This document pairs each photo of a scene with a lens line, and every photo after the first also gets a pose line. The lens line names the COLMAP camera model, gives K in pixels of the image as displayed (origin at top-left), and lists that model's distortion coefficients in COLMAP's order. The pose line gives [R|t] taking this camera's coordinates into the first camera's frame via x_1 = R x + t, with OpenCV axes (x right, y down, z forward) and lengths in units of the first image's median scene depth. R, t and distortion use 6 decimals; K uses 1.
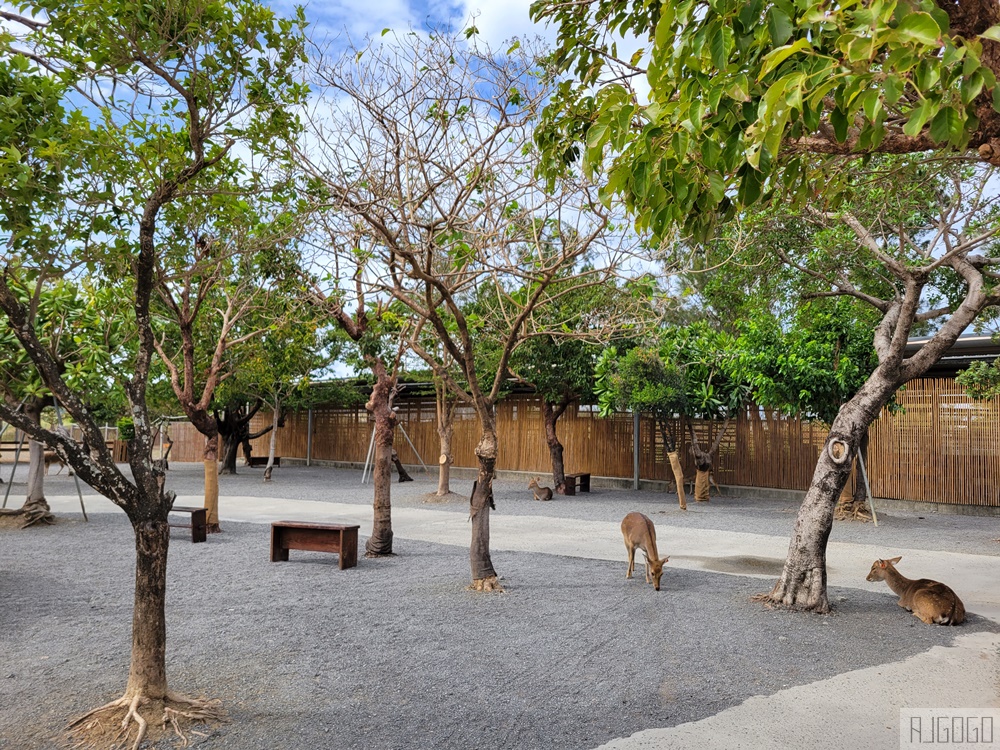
lens RADIAL K [[779.1, 0, 500.0], [0, 779.1, 375.0], [0, 0, 1]] dist [0.032843, -0.006724]
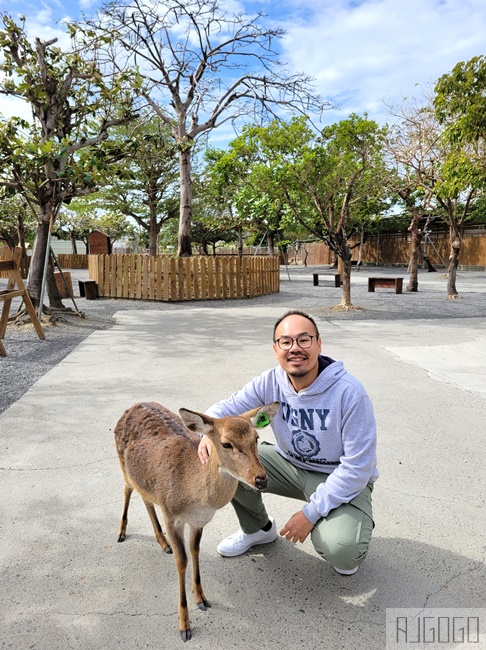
lens RADIAL K [[506.4, 0, 243.4], [0, 506.4, 337.2], [0, 0, 1]] dist [0.032843, -0.006724]
pose [[0.882854, 0.067178, -0.464818, 0.060272], [0.046131, 0.972527, 0.228173, -0.008061], [0.467376, -0.222886, 0.855500, -0.297804]]
